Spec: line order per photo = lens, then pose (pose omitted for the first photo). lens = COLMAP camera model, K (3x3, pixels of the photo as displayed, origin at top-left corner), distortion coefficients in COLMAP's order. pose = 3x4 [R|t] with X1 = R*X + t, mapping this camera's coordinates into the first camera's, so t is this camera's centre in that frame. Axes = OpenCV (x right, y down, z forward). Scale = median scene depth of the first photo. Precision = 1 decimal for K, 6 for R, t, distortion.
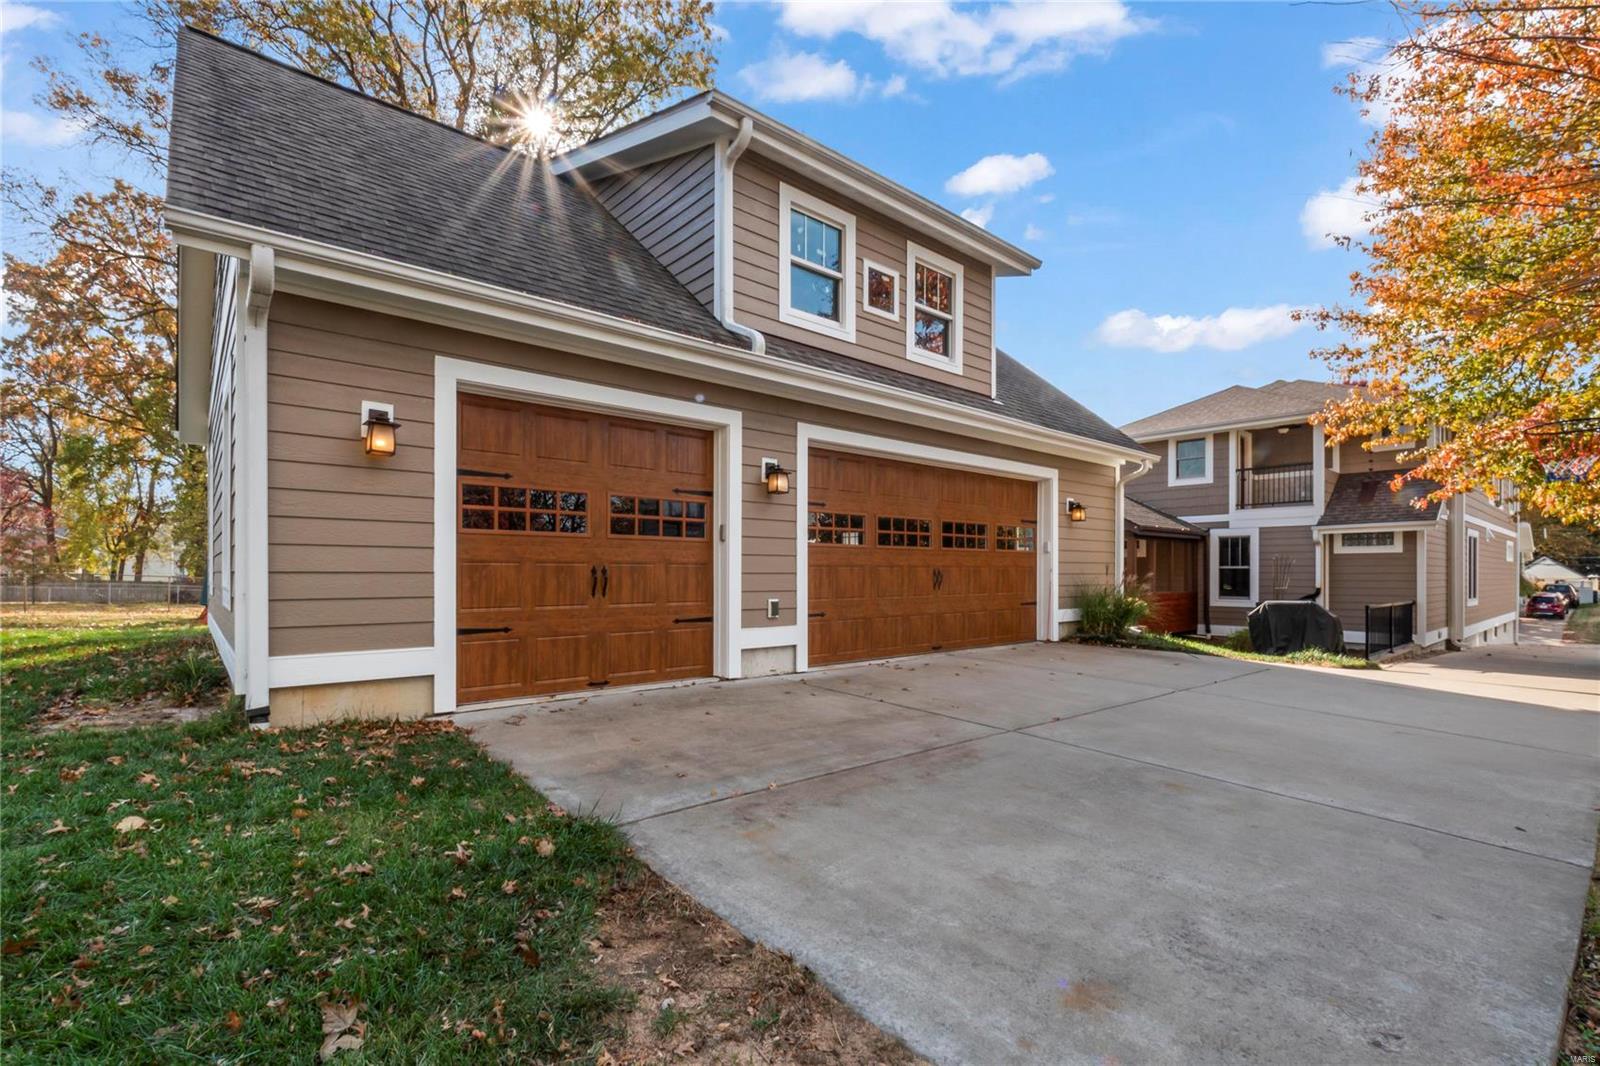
lens RADIAL K [[711.2, 0, 788.2], [0, 711.2, 575.4], [0, 0, 1]] dist [-0.006010, 0.000281]
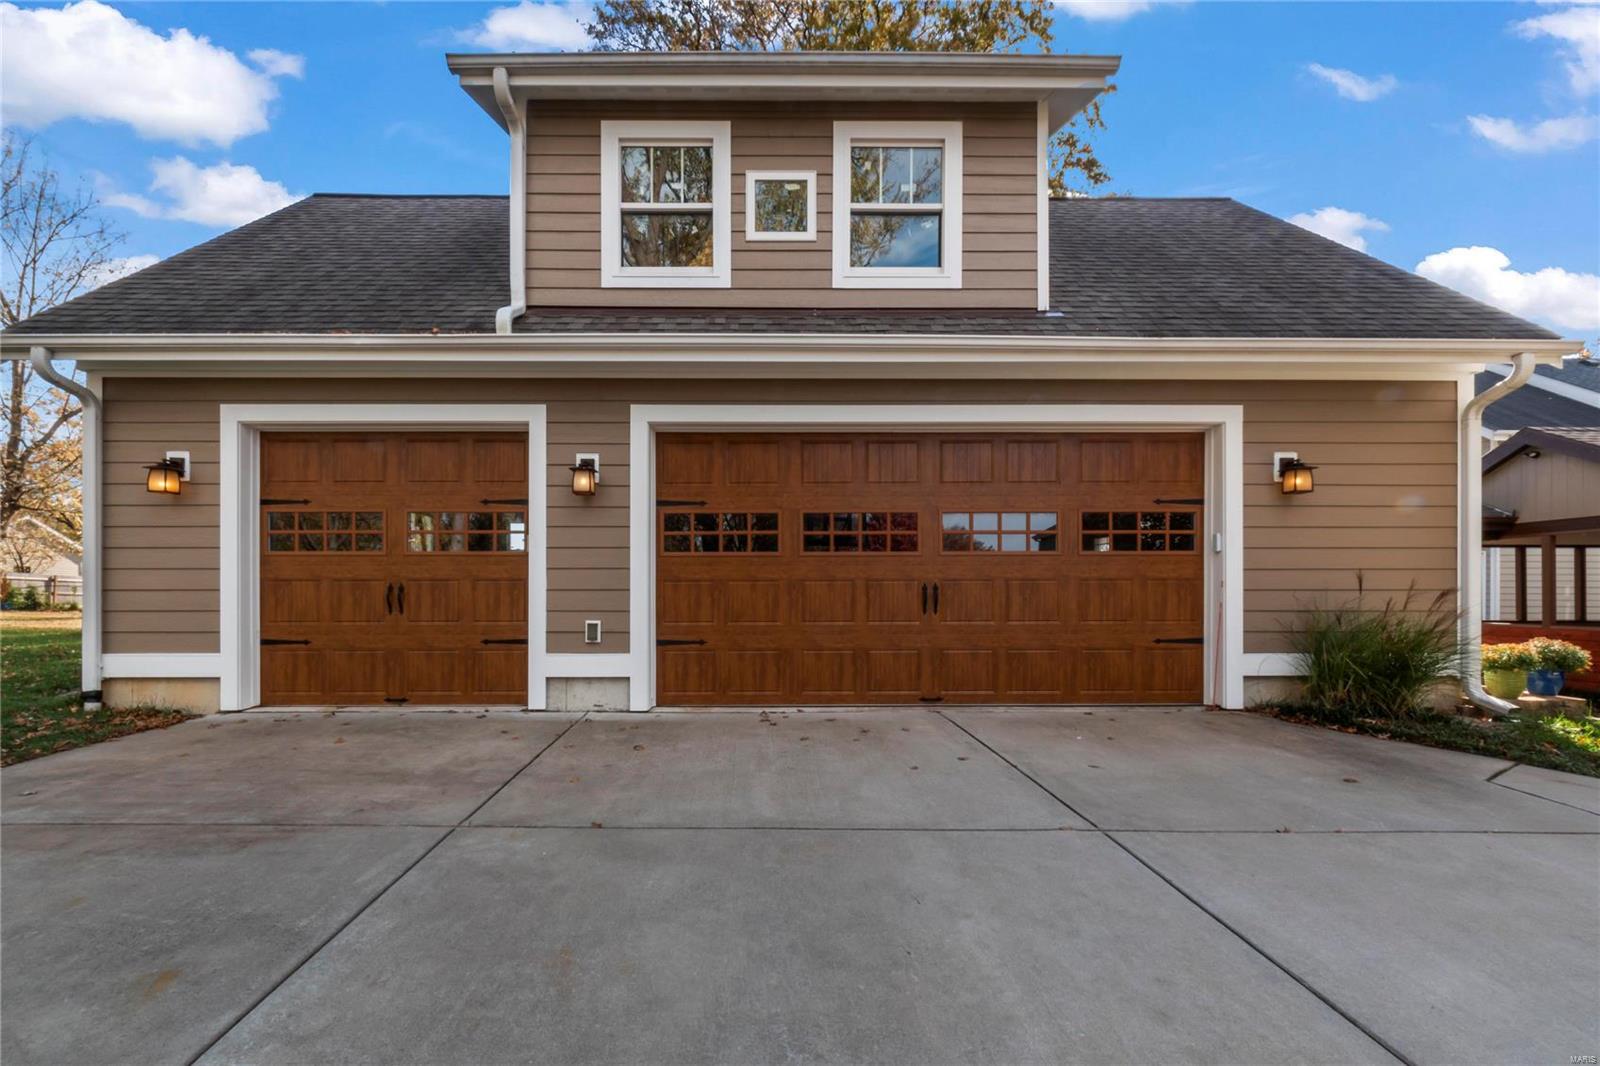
lens RADIAL K [[711.2, 0, 773.7], [0, 711.2, 599.1], [0, 0, 1]] dist [-0.006010, 0.000281]
pose [[0.769425, 0.000299, -0.638738, 0.661631], [0.000128, 1.000000, 0.000622, 0.007171], [0.638738, -0.000560, 0.769424, 0.476988]]
